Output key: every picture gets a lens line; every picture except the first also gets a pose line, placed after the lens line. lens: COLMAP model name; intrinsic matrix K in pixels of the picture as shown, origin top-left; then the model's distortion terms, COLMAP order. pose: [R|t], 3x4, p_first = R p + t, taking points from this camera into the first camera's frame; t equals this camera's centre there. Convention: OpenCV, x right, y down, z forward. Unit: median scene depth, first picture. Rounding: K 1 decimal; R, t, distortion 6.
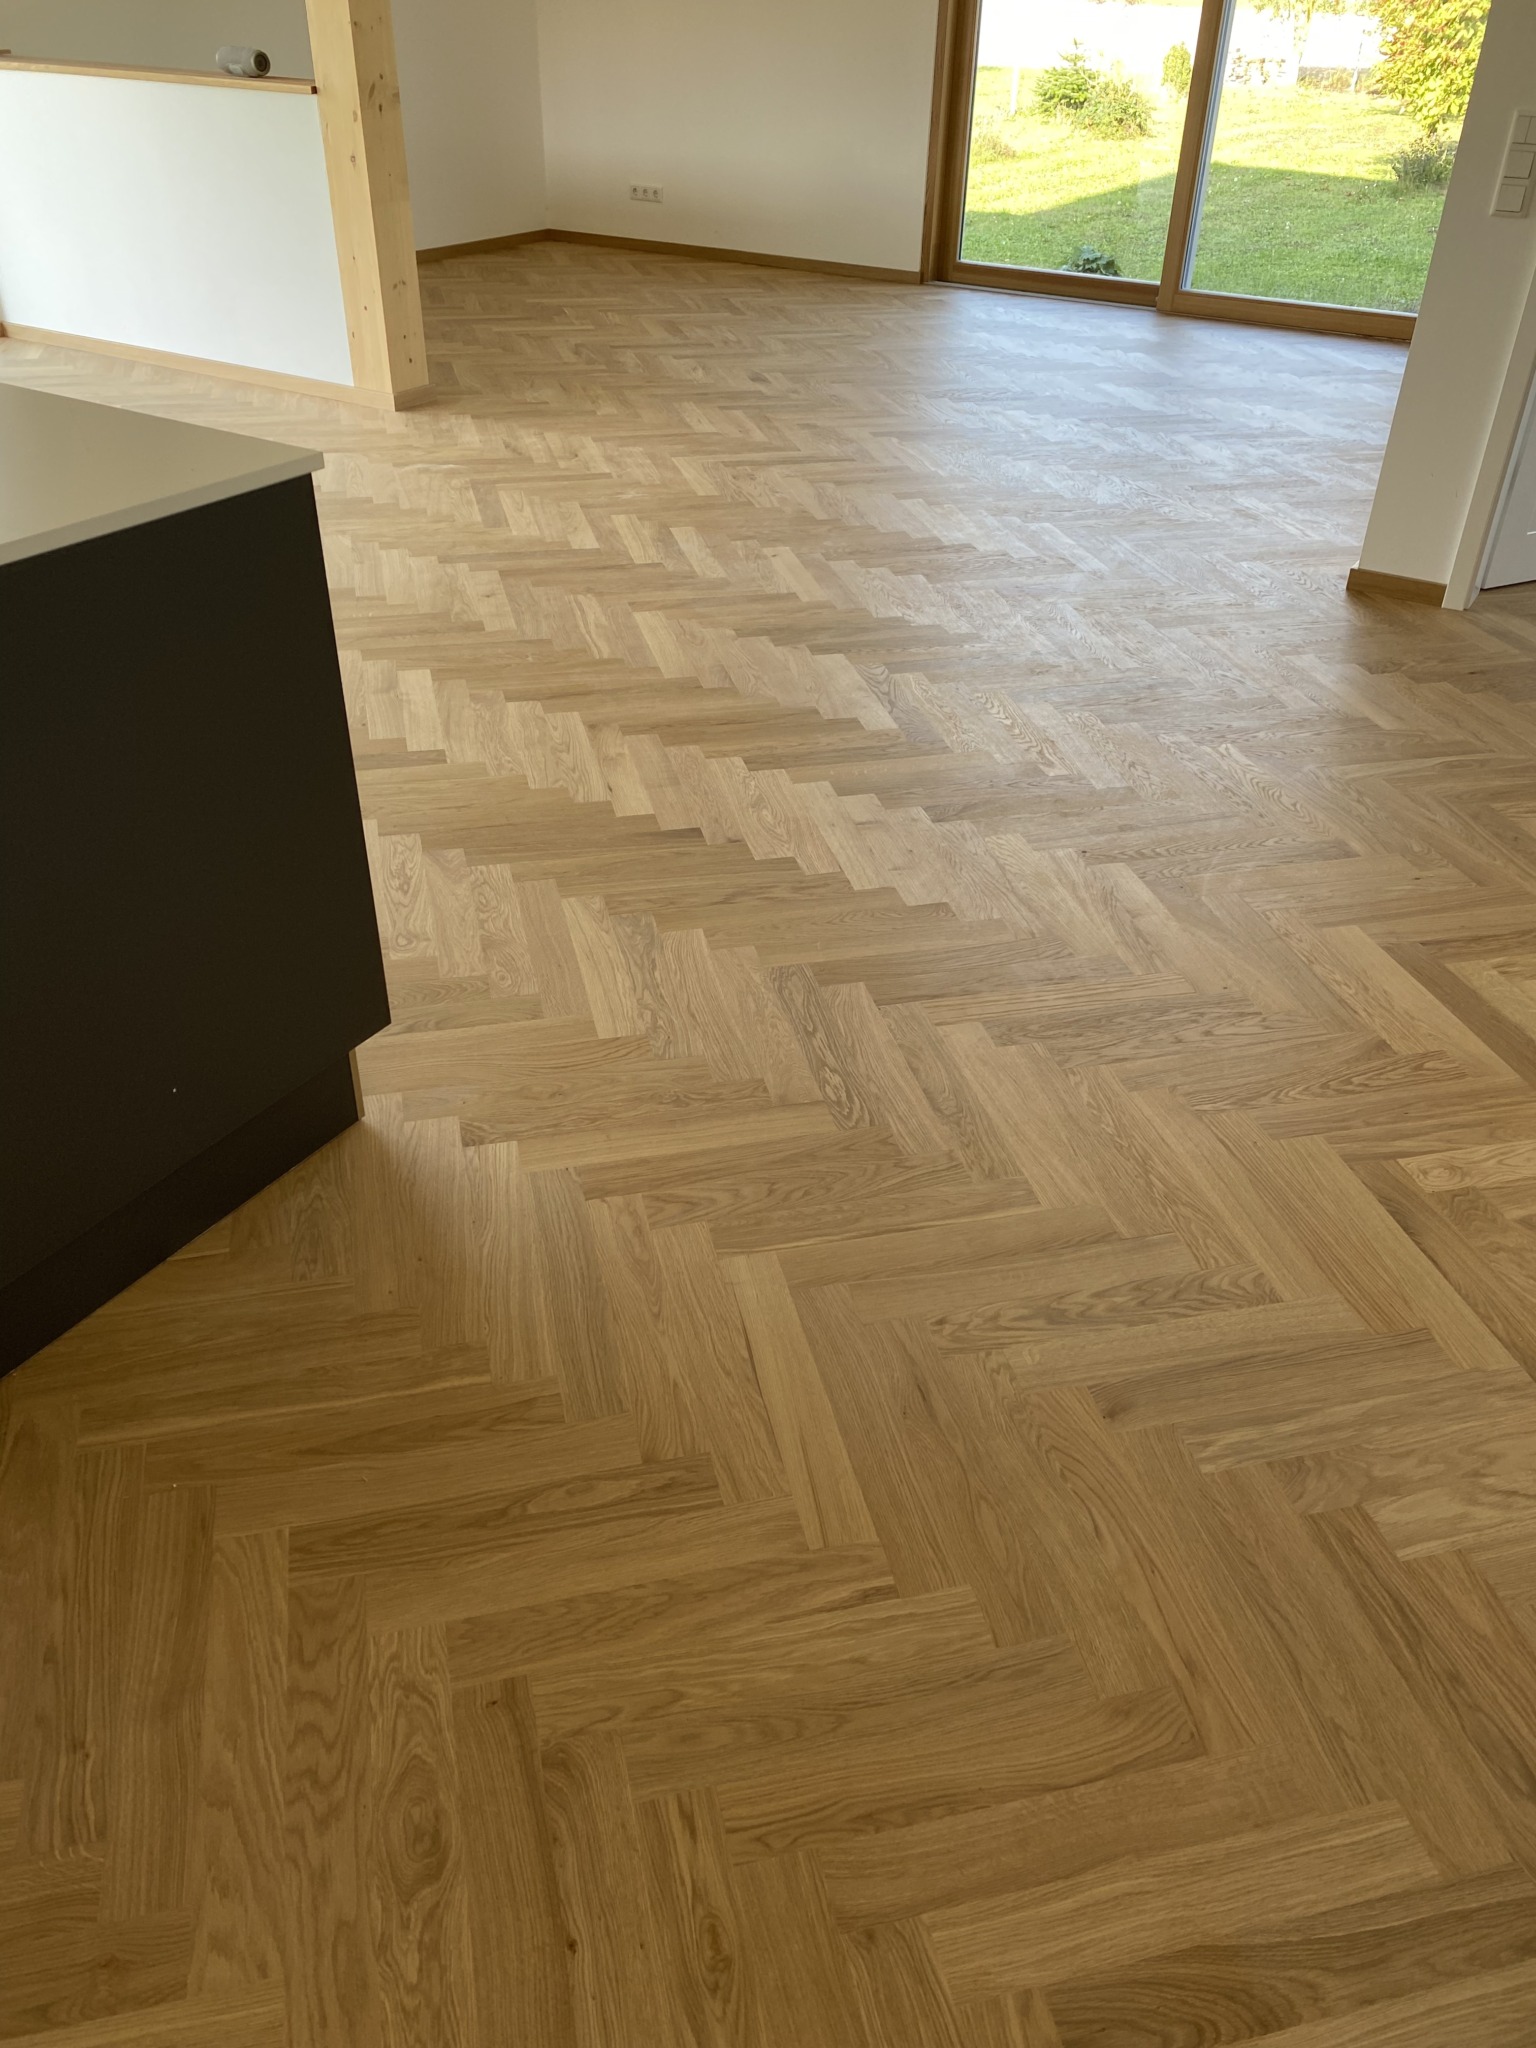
lens RADIAL K [[1559.5, 0, 776.9], [0, 1559.5, 1024.9], [0, 0, 1]] dist [0.026279, -0.010344]
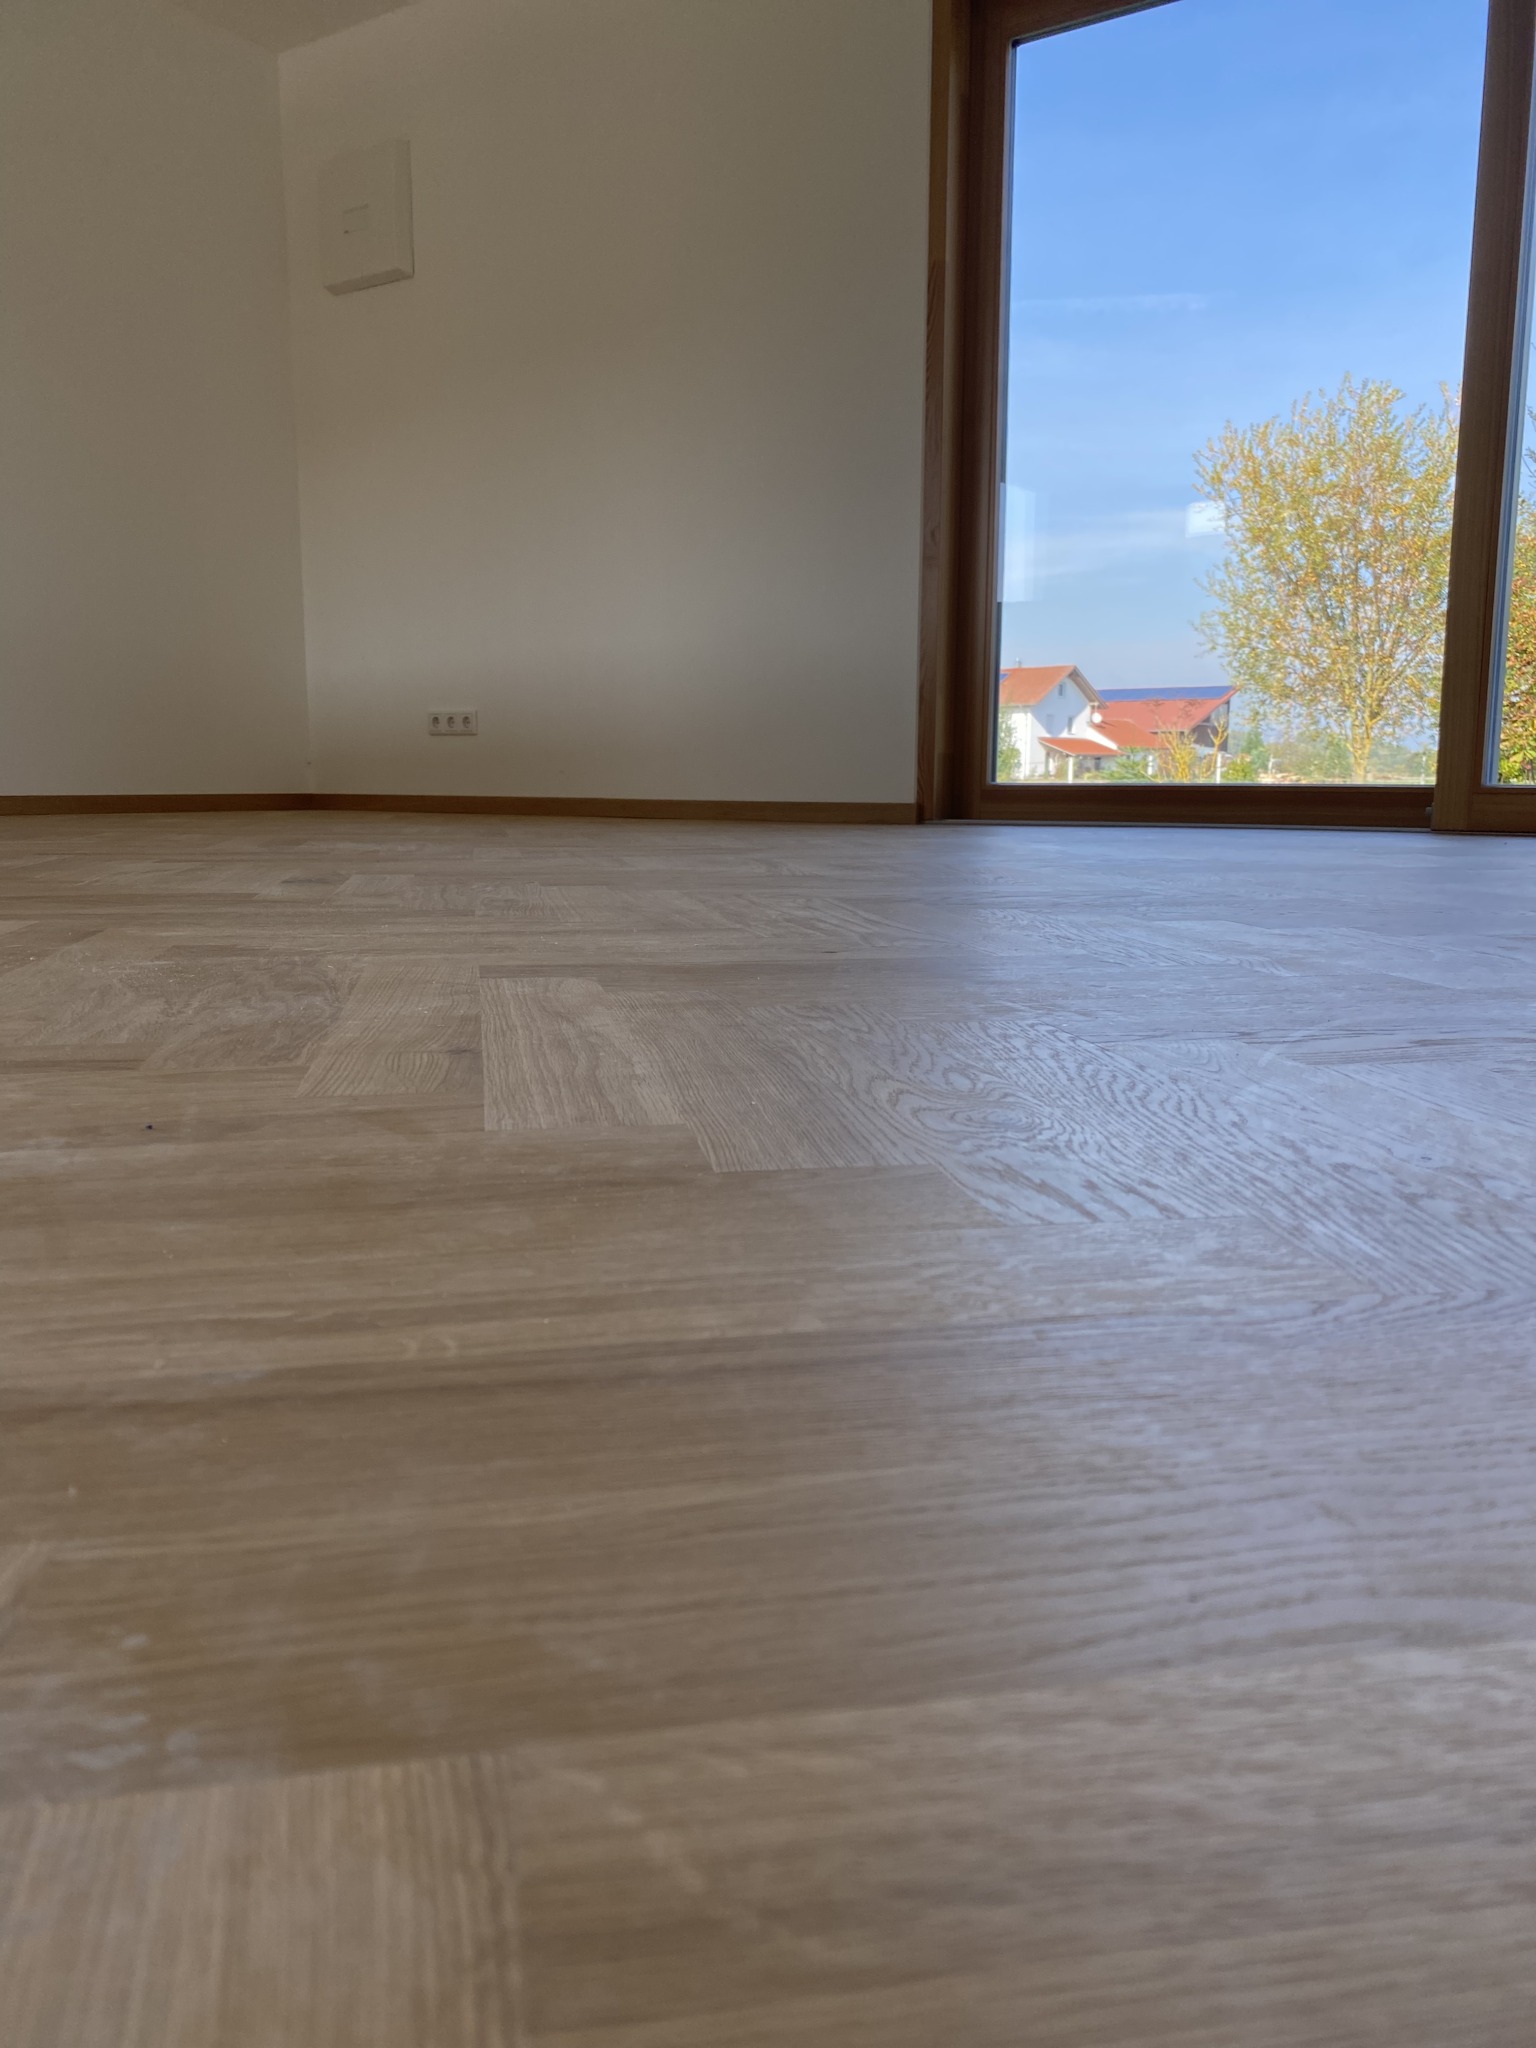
lens RADIAL K [[1551.4, 0, 768.0], [0, 1551.4, 1024.0], [0, 0, 1]] dist [0.080837, -0.157551]
pose [[0.998136, -0.008570, -0.060425, 0.144374], [-0.017786, 0.906265, -0.422336, -0.395256], [0.058380, 0.422623, 0.904423, 1.126923]]
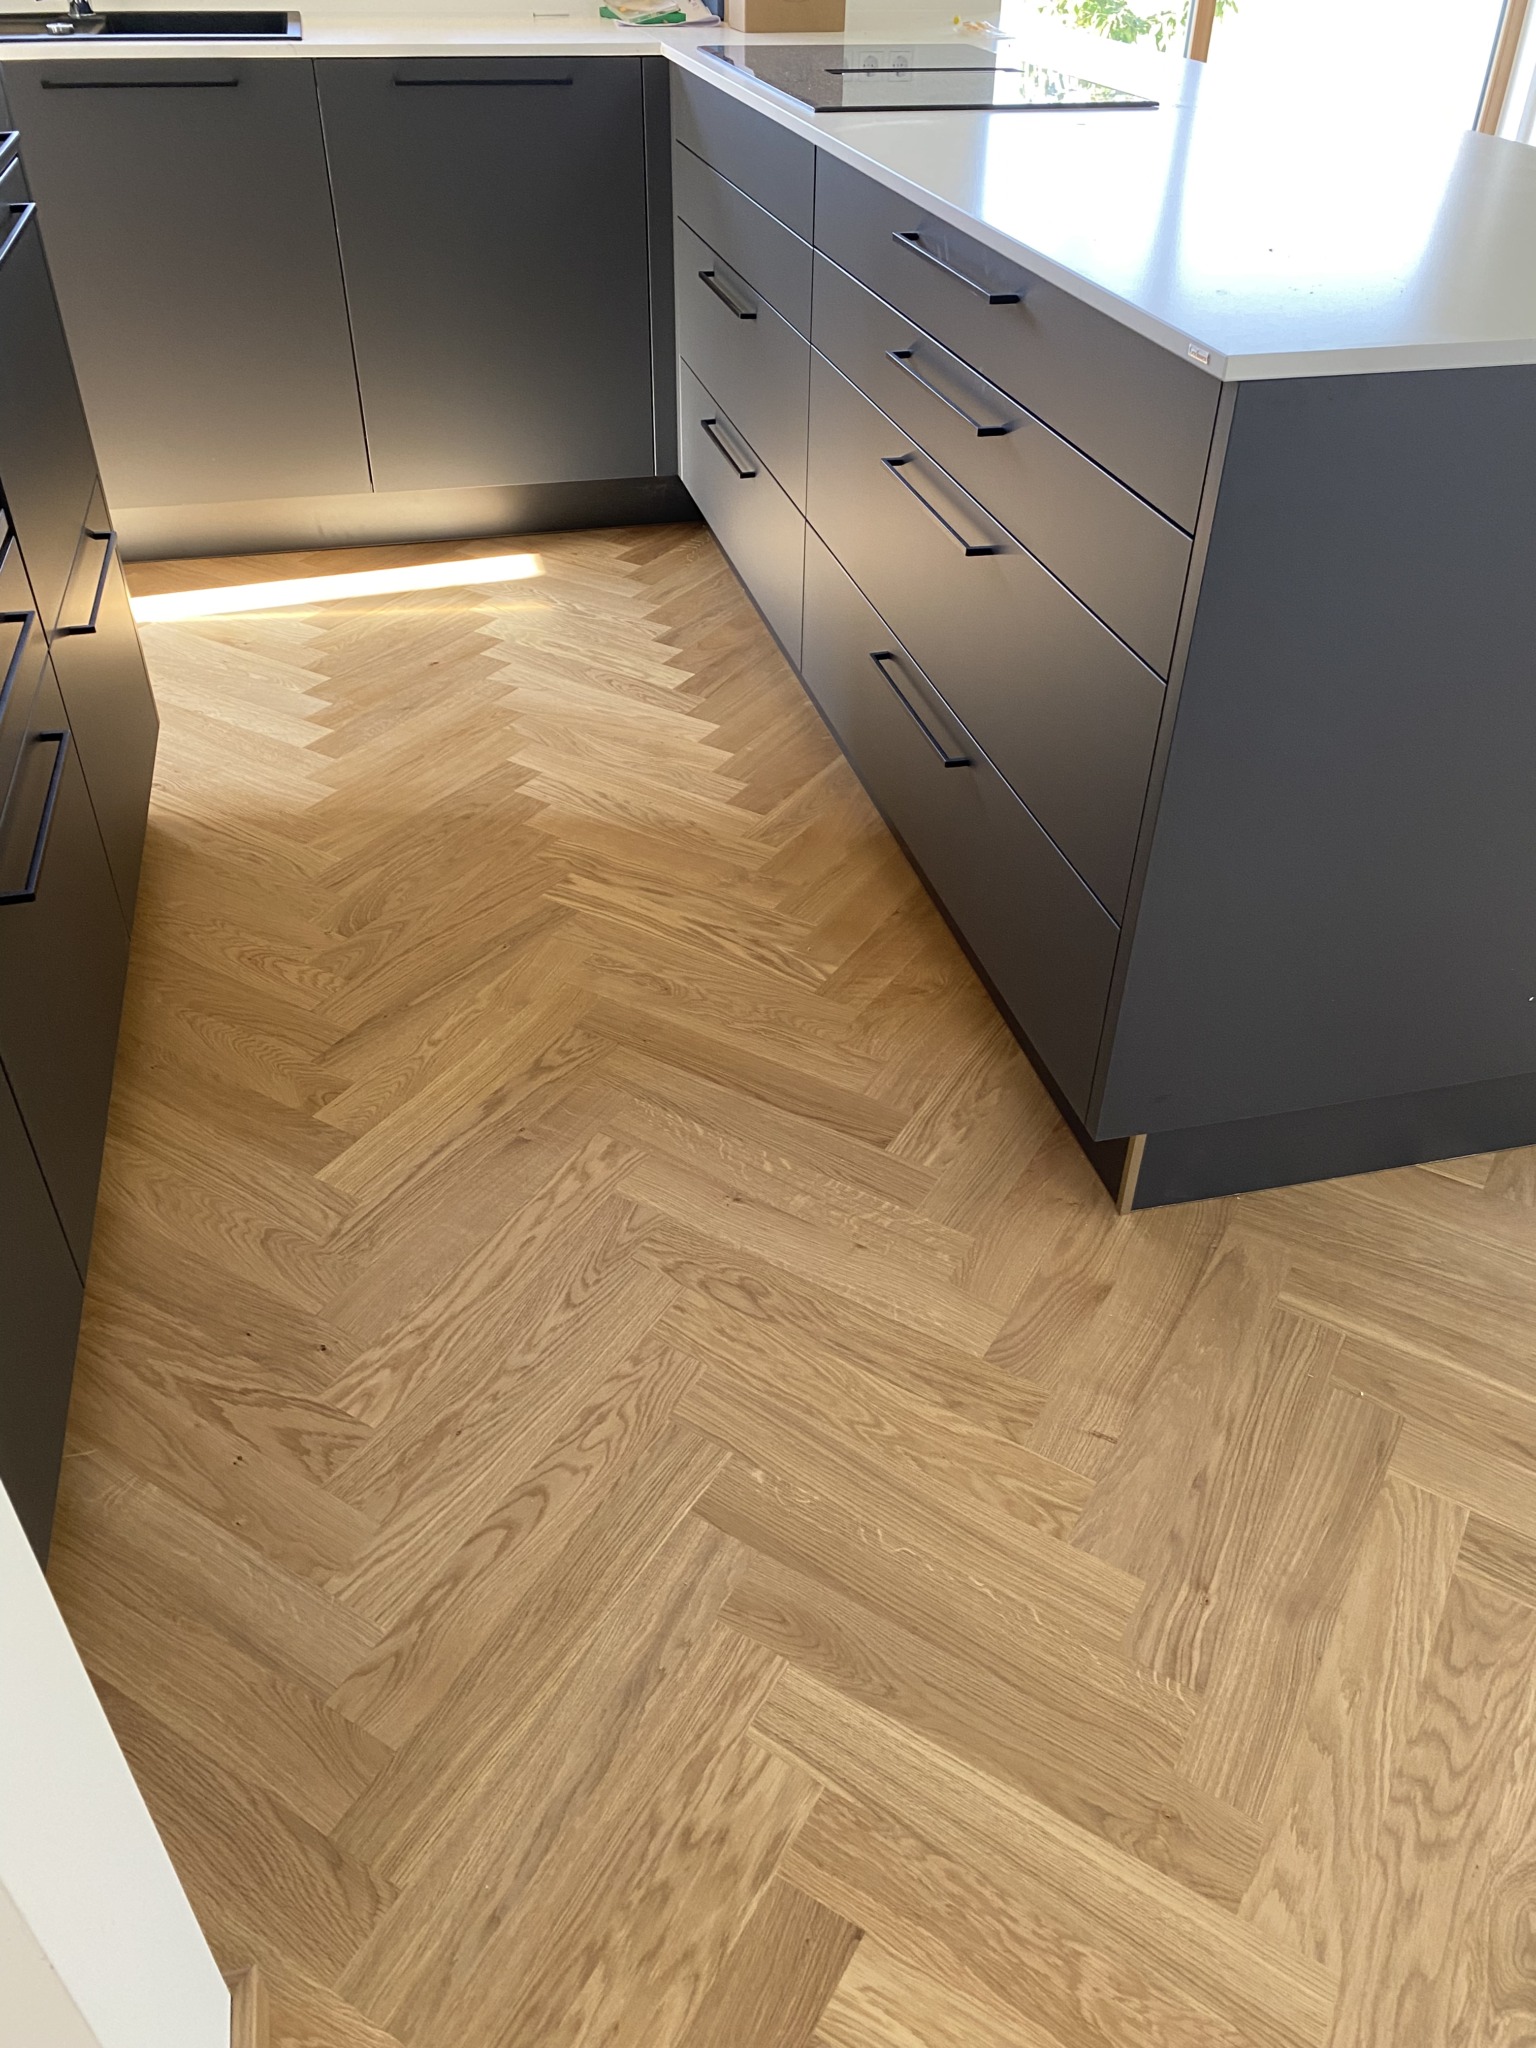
lens RADIAL K [[1559.5, 0, 776.9], [0, 1559.5, 1024.9], [0, 0, 1]] dist [0.026279, -0.010344]
pose [[0.707484, 0.414568, -0.572364, -0.079299], [-0.395773, 0.903382, 0.165122, 0.035127], [0.585518, 0.109705, 0.803202, 0.021230]]
